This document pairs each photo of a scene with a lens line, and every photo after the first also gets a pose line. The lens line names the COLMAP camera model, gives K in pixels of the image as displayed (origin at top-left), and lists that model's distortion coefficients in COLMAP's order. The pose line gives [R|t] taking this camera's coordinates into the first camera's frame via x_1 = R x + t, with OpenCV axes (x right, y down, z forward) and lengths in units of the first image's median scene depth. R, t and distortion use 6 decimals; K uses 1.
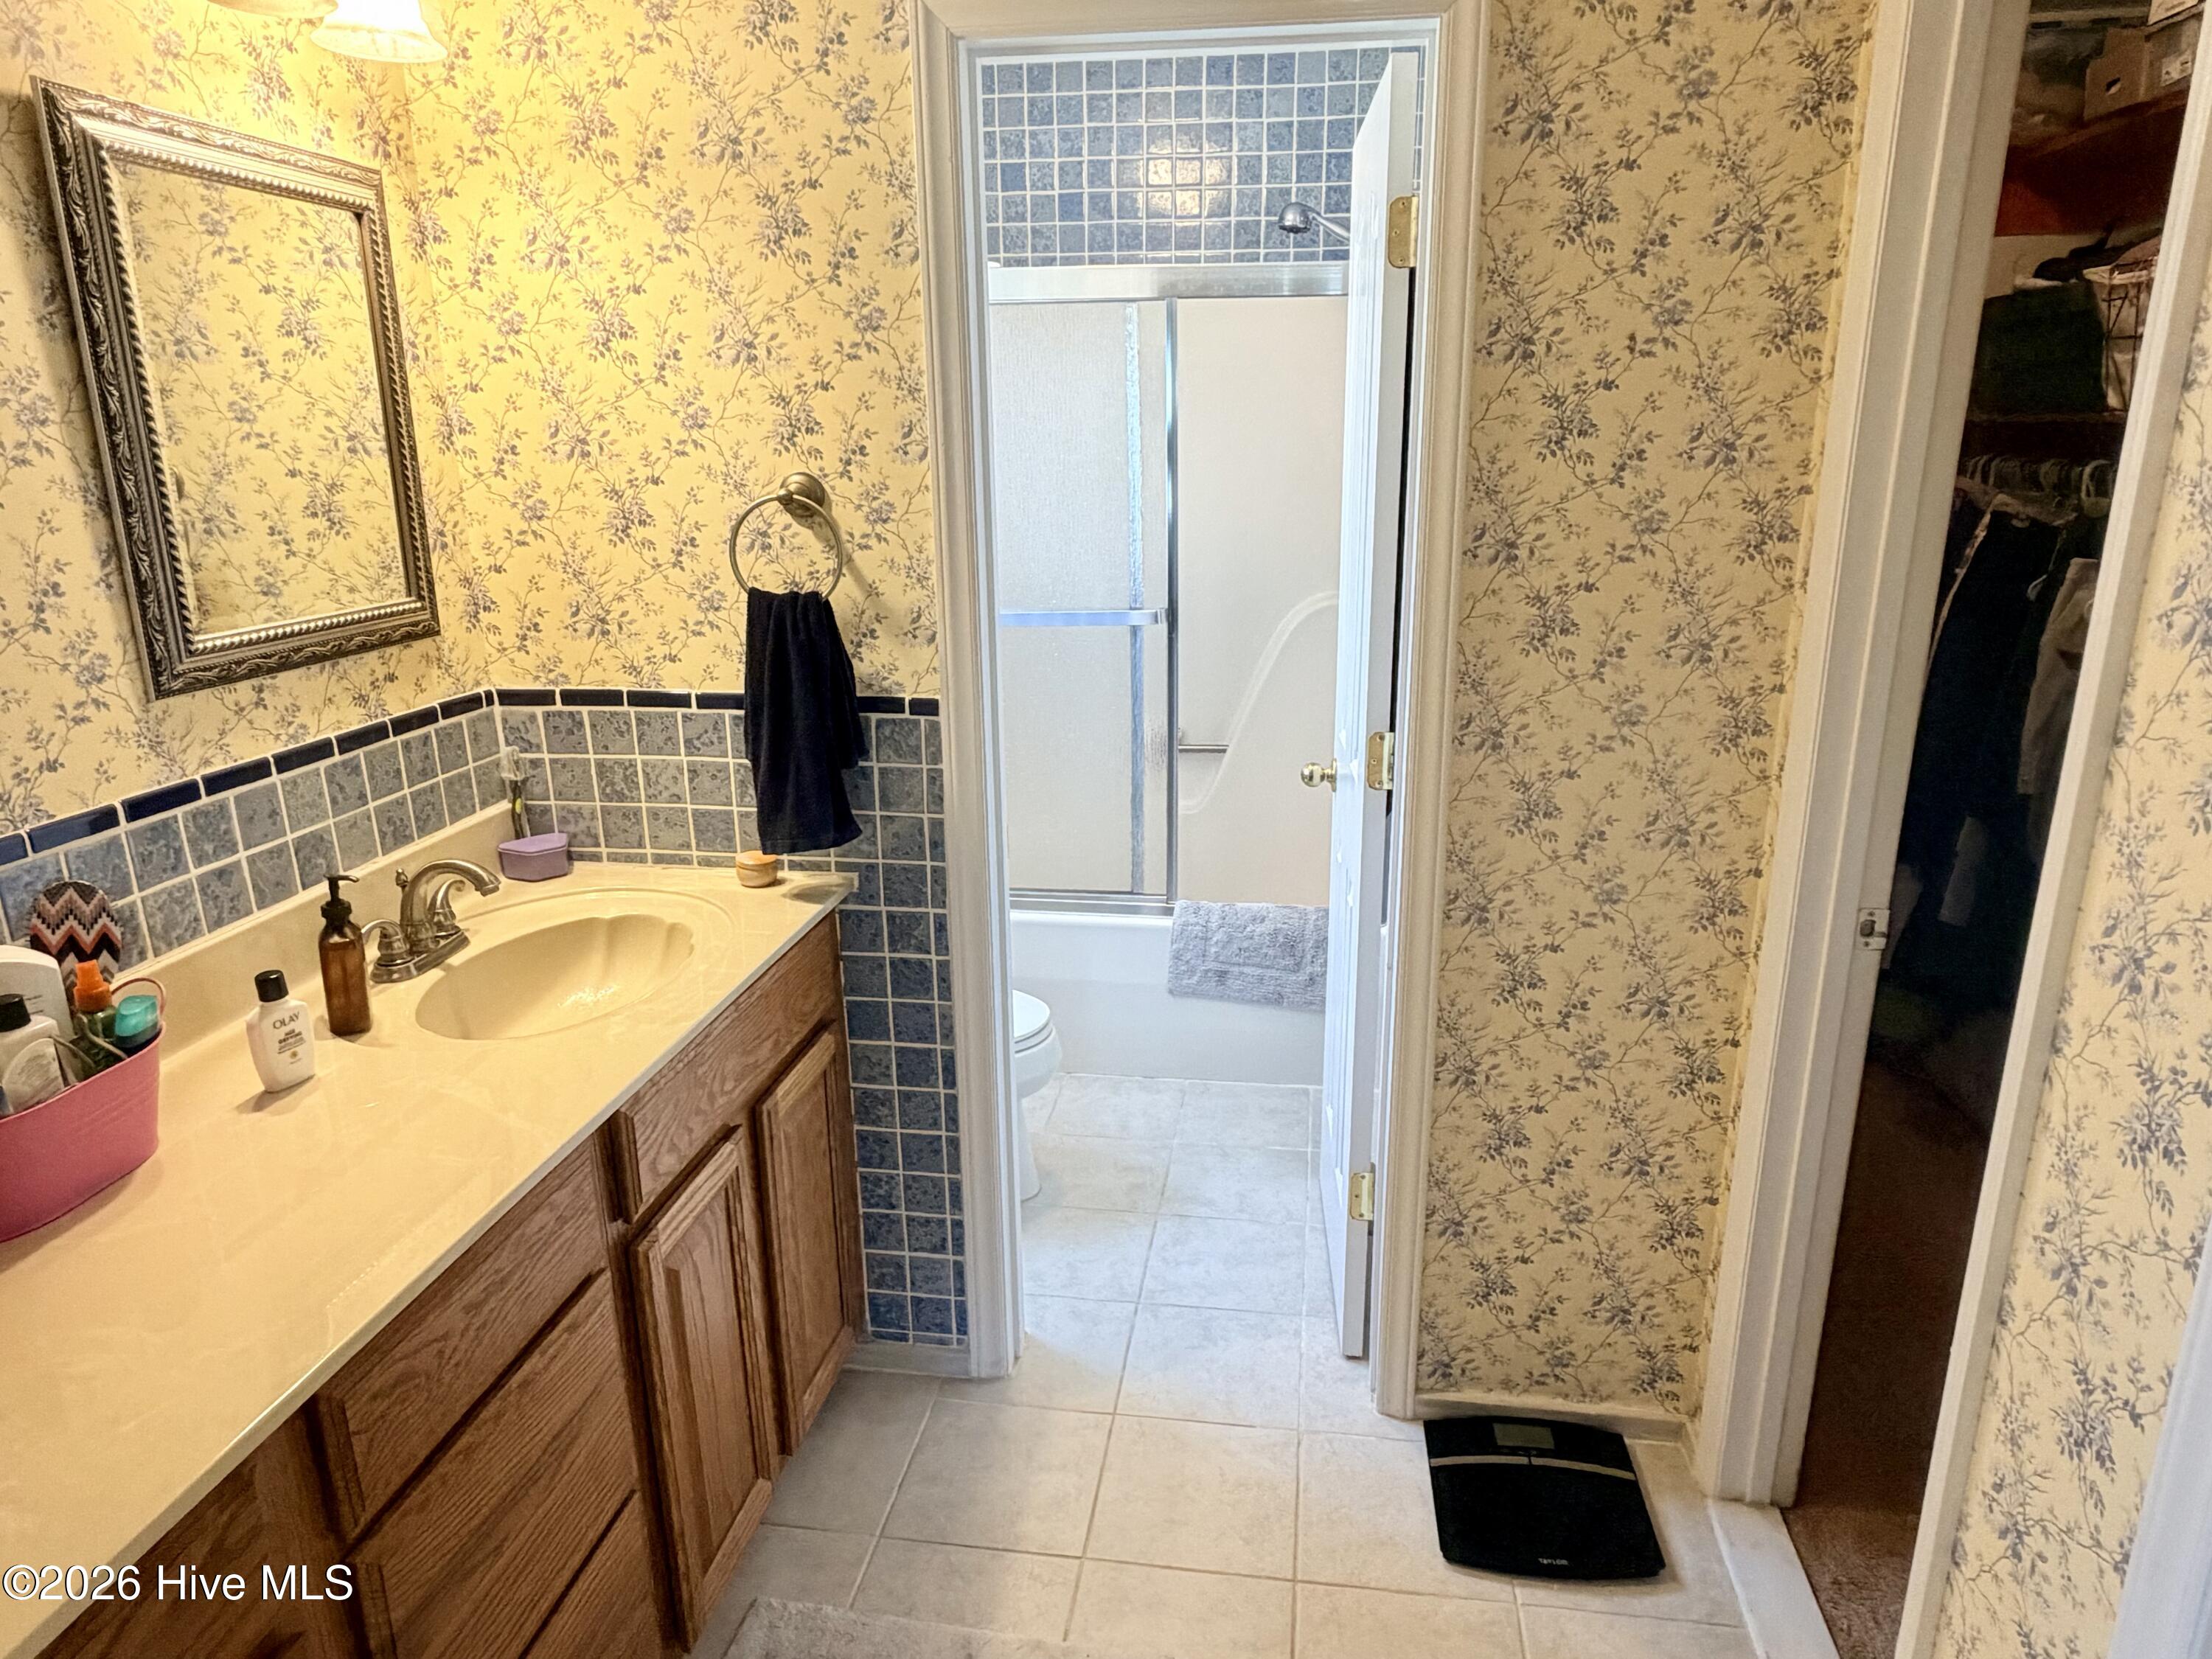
lens RADIAL K [[1376.2, 0, 1121.6], [0, 1376.2, 838.6], [0, 0, 1]] dist [0.003825, -0.000999]
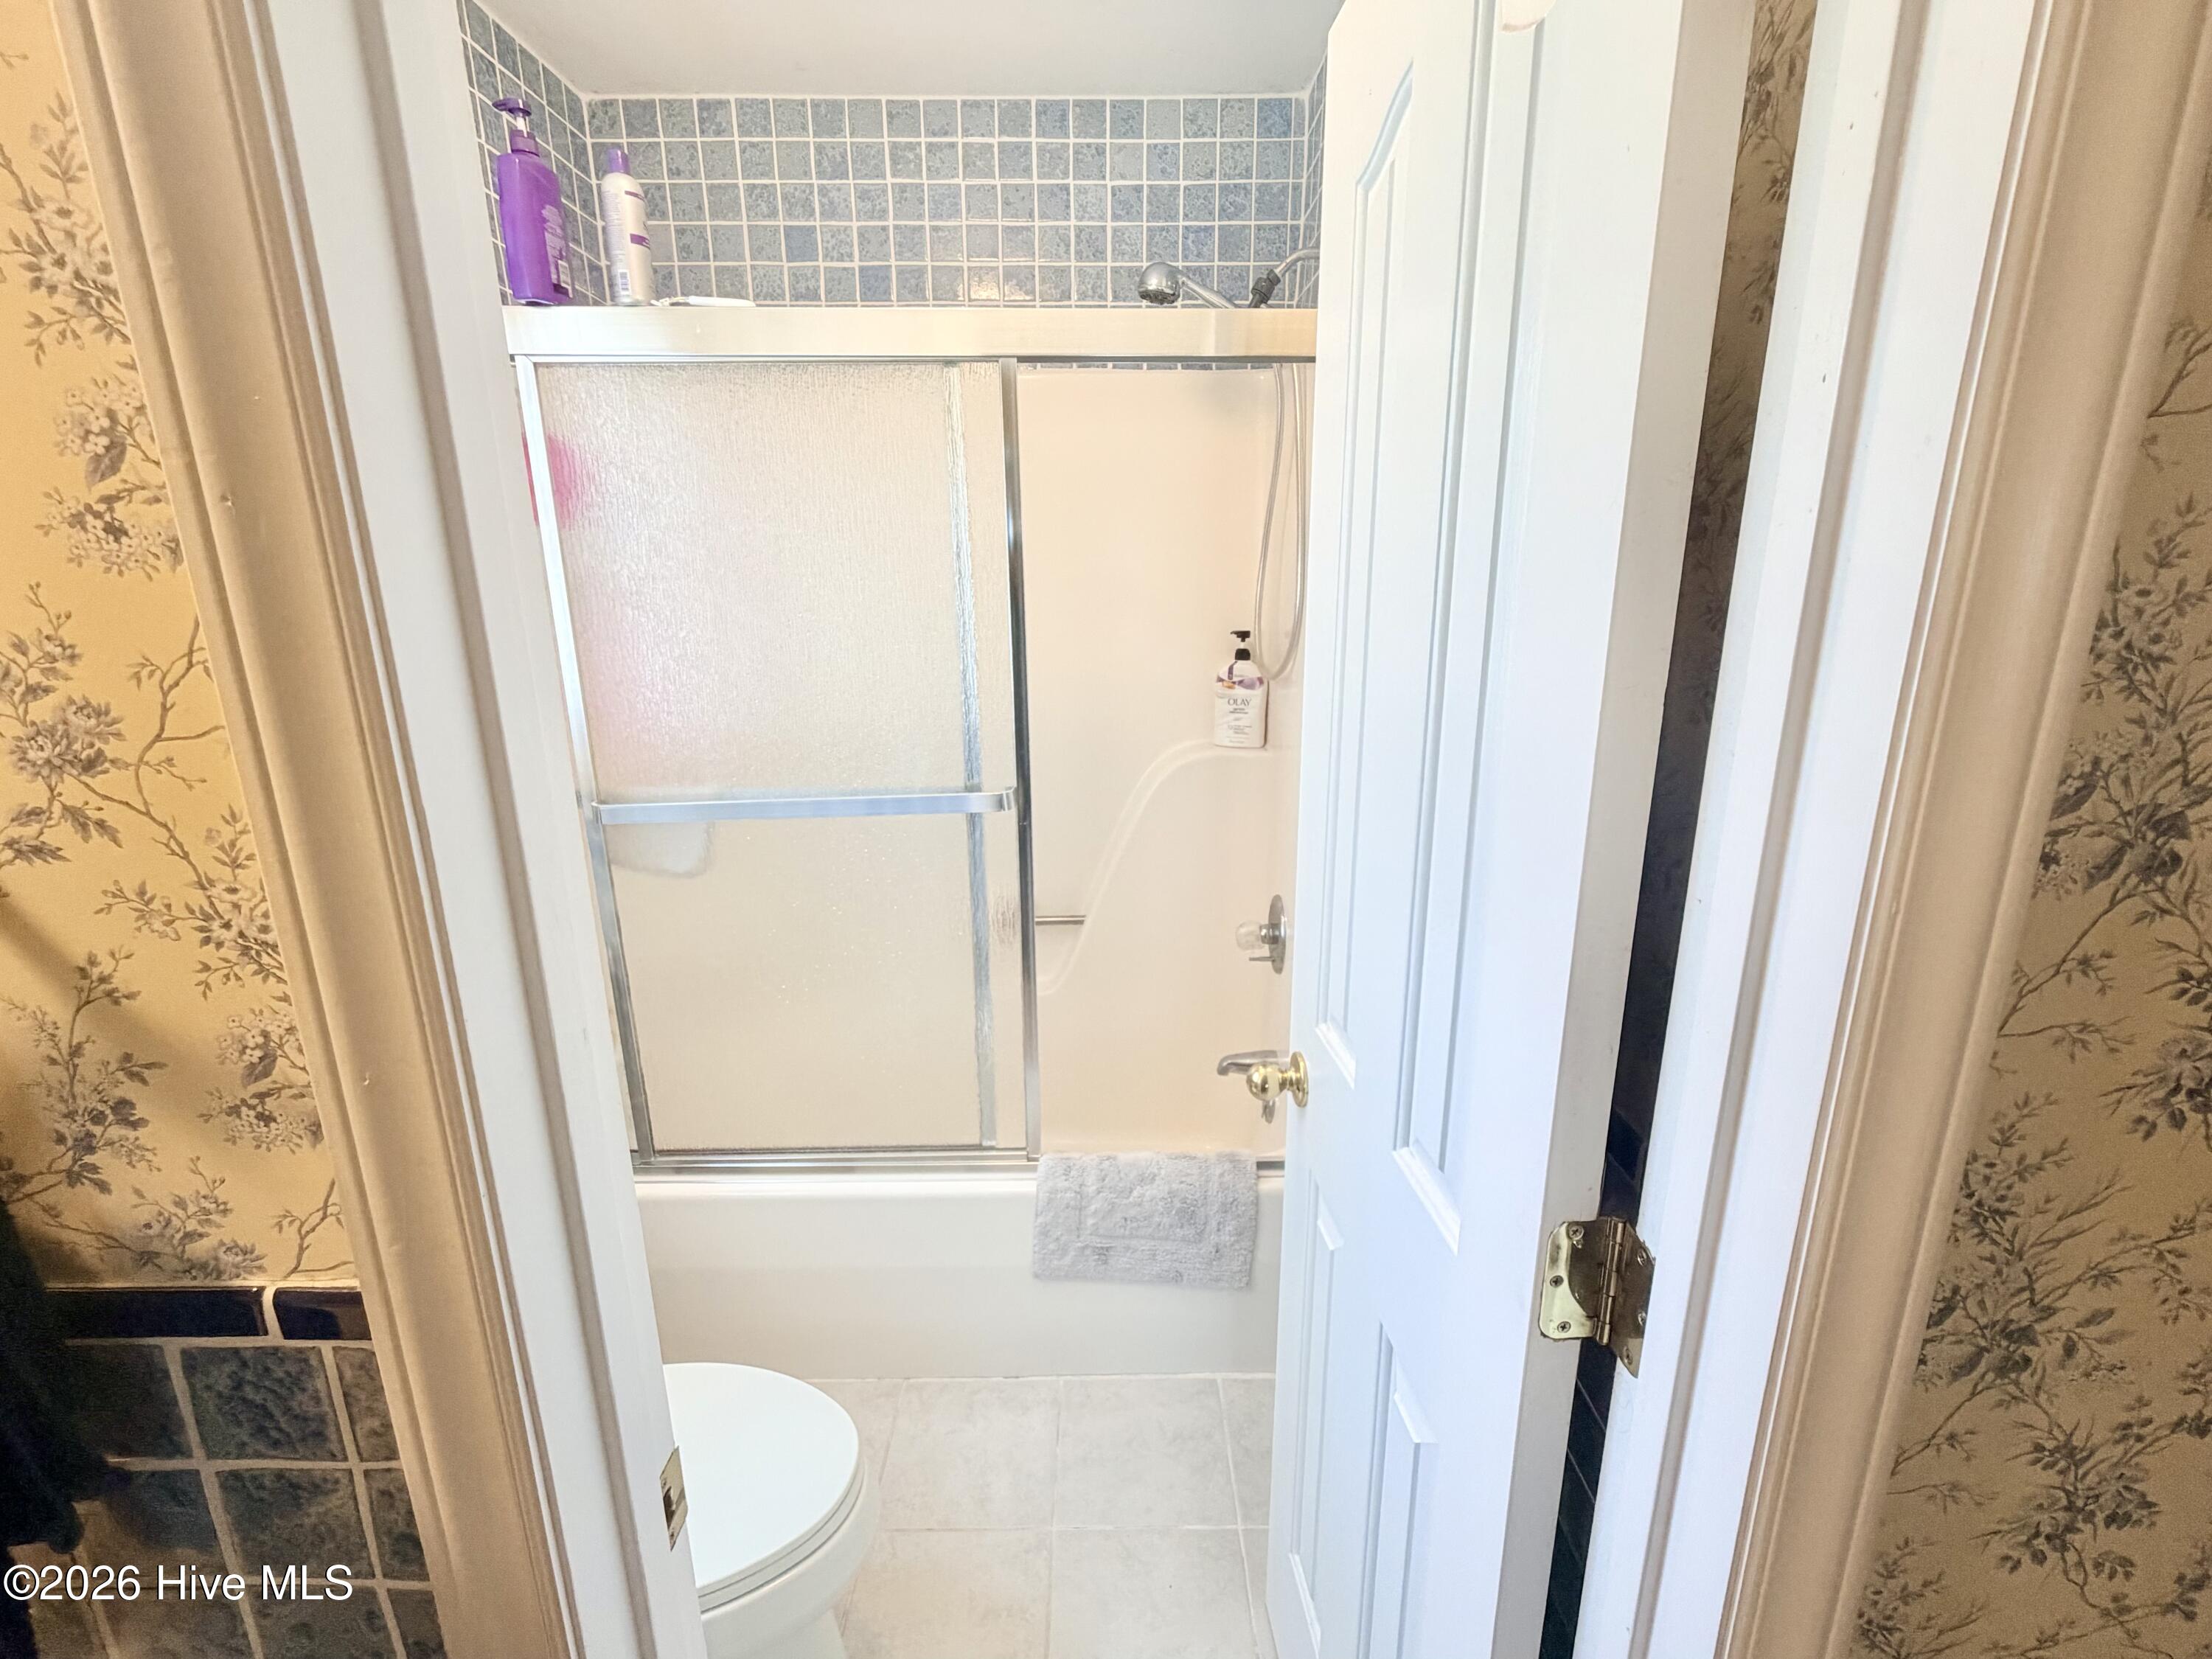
lens RADIAL K [[960.8, 0, 1106.0], [0, 960.8, 829.5], [0, 0, 1]] dist [0.009524, -0.000041]
pose [[0.989282, -0.035463, 0.141643, 0.006550], [0.039996, 0.998771, -0.029286, -0.118955], [-0.140430, 0.034637, 0.989485, 0.450379]]
